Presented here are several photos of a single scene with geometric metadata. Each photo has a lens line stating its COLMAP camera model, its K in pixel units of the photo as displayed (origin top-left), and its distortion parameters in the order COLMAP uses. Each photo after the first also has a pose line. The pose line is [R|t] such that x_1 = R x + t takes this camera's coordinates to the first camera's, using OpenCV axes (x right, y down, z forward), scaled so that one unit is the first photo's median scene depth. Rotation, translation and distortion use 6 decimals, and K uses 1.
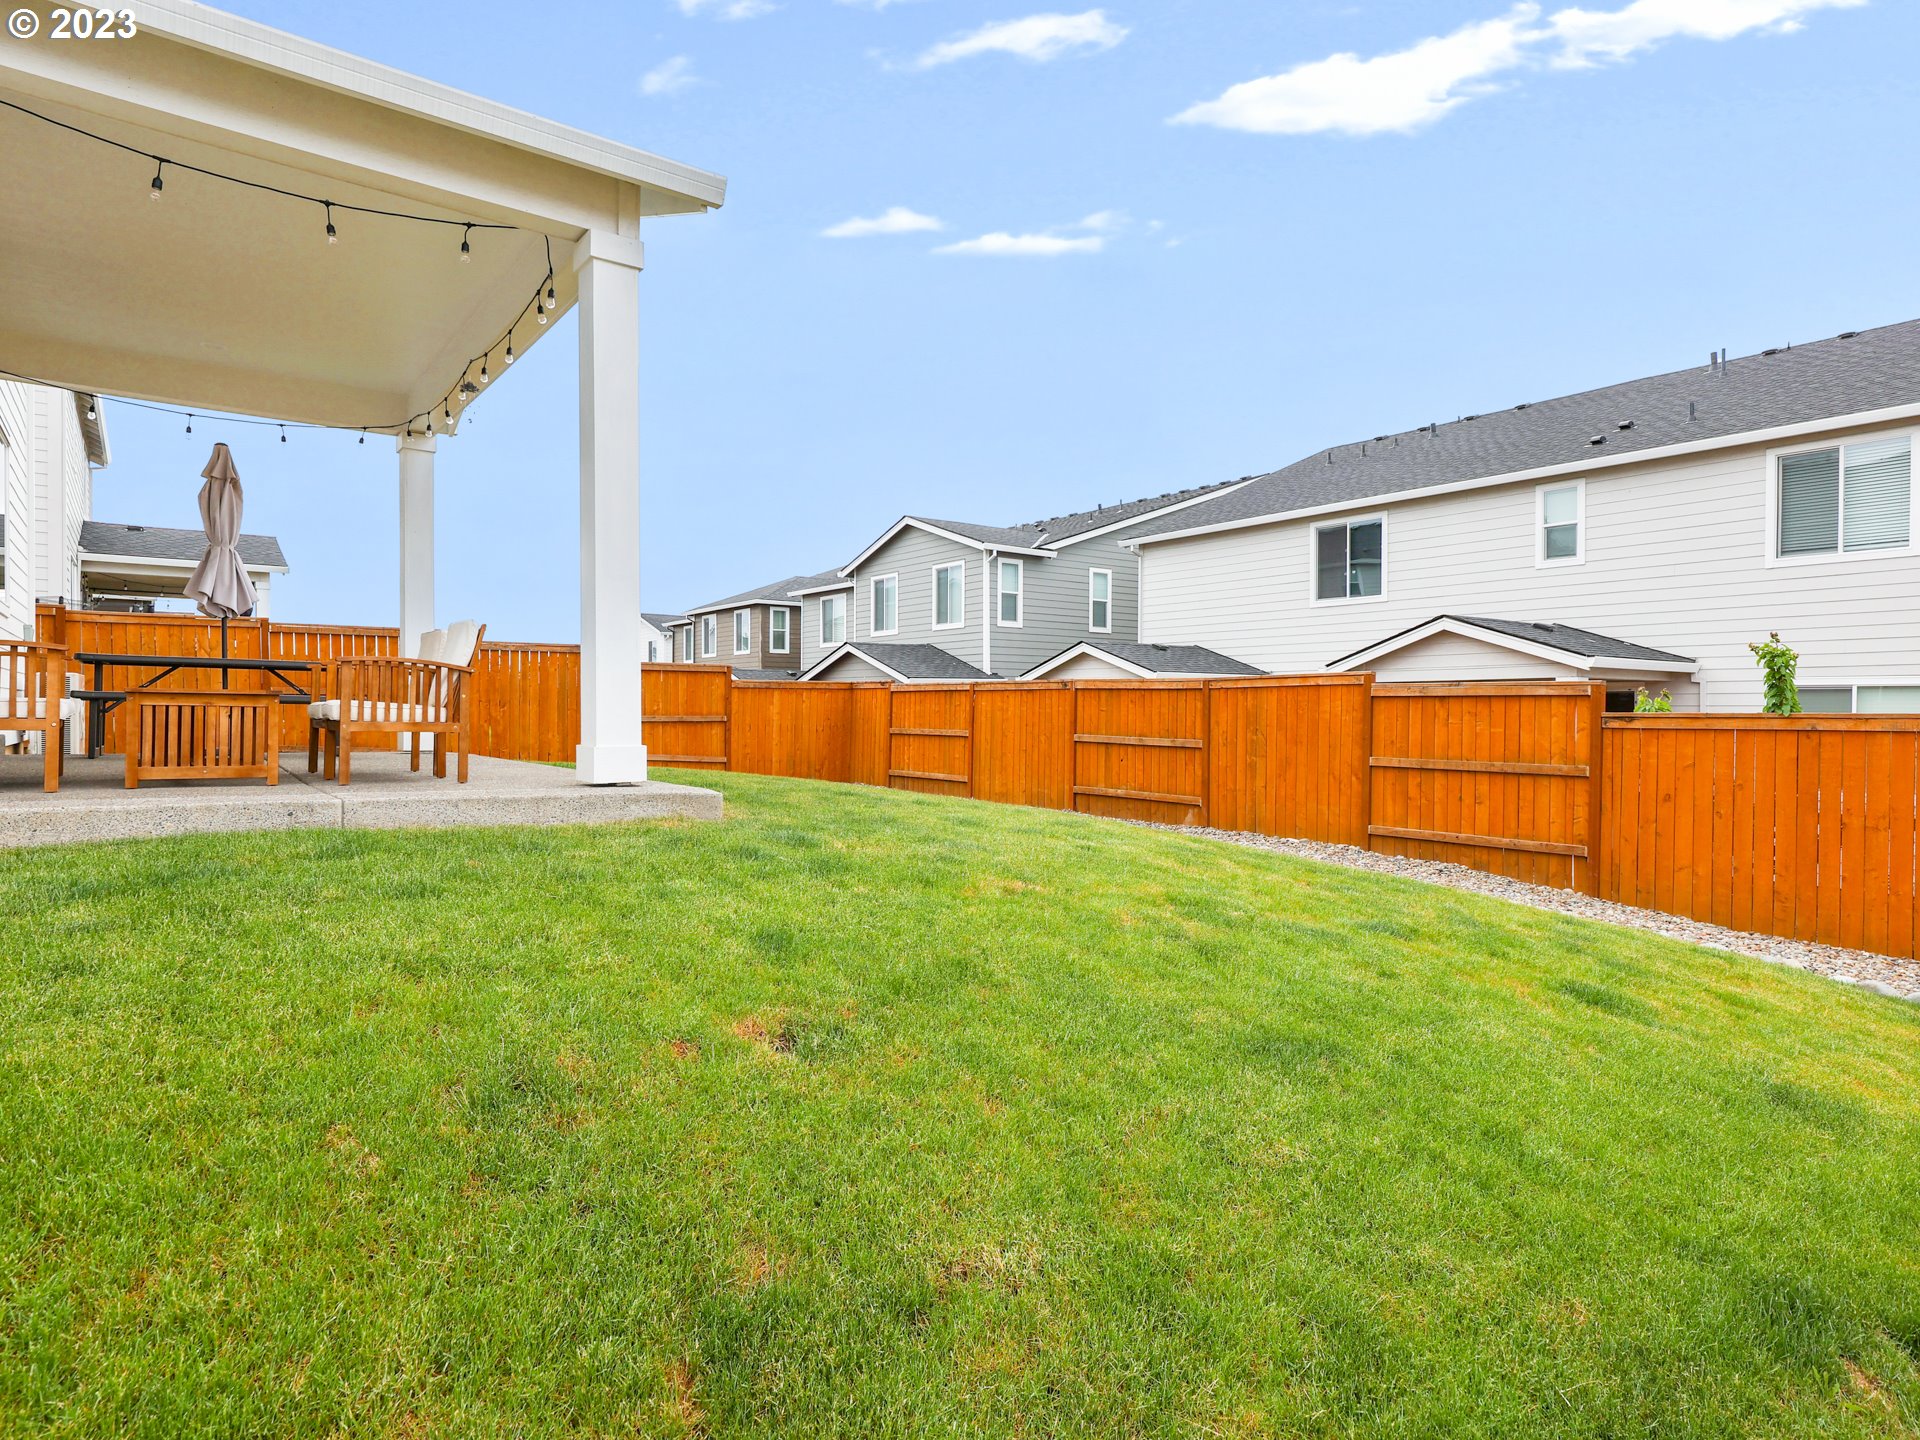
lens RADIAL K [[1076.7, 0, 1009.2], [0, 1076.7, 708.4], [0, 0, 1]] dist [0.000890, 0.003825]
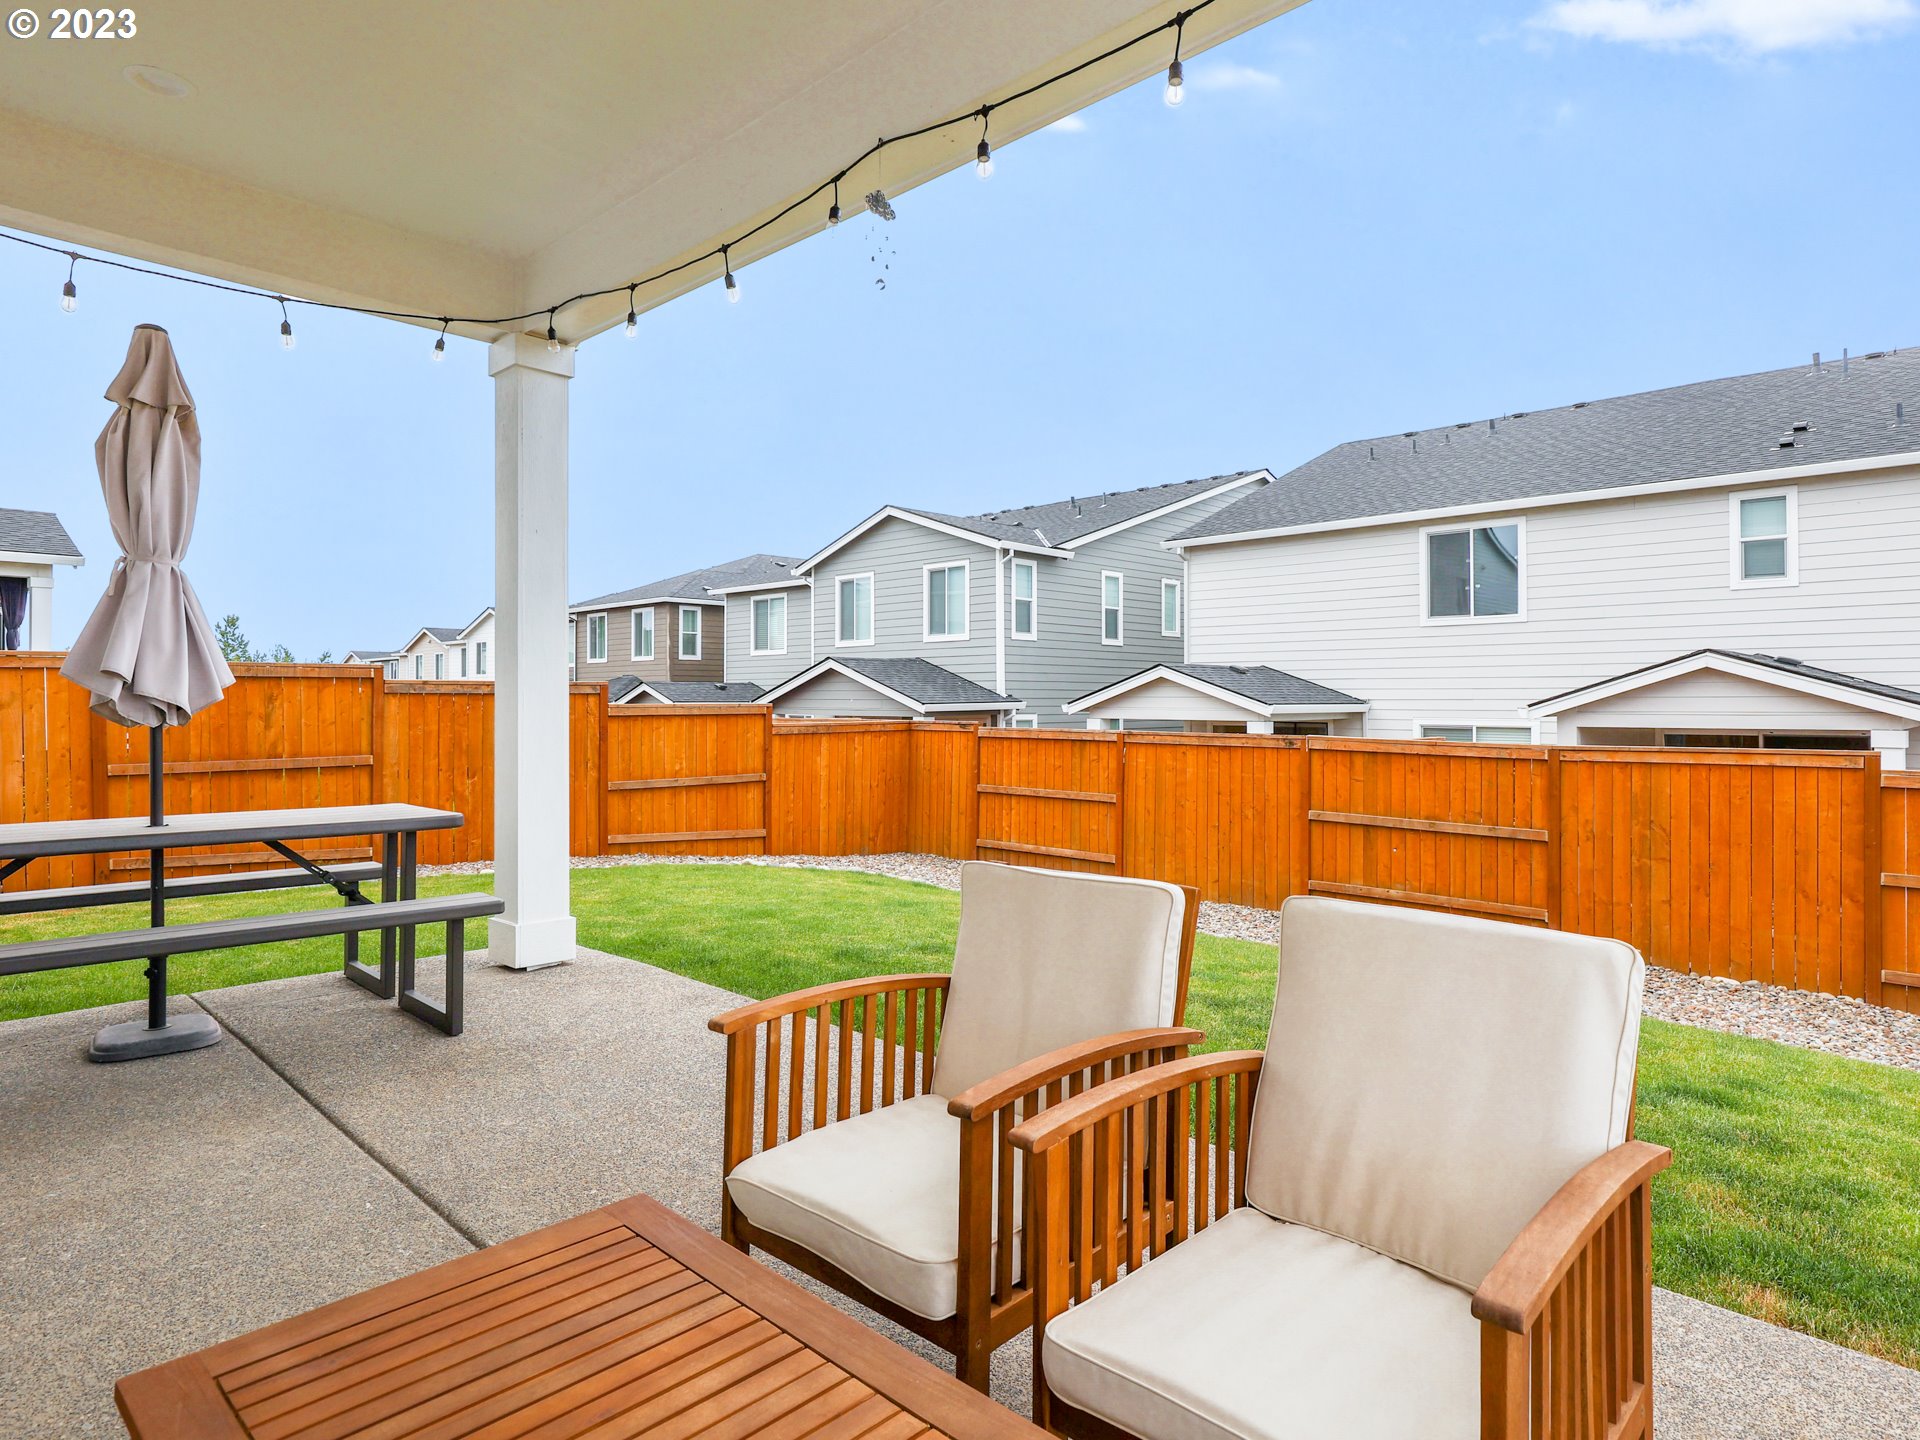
lens RADIAL K [[1086.2, 0, 1016.0], [0, 1086.2, 685.2], [0, 0, 1]] dist [0.003063, 0.001818]
pose [[0.987339, -0.000046, 0.158626, -0.199550], [0.002096, 0.999916, -0.012754, -0.041166], [-0.158612, 0.012925, 0.987256, 0.223895]]
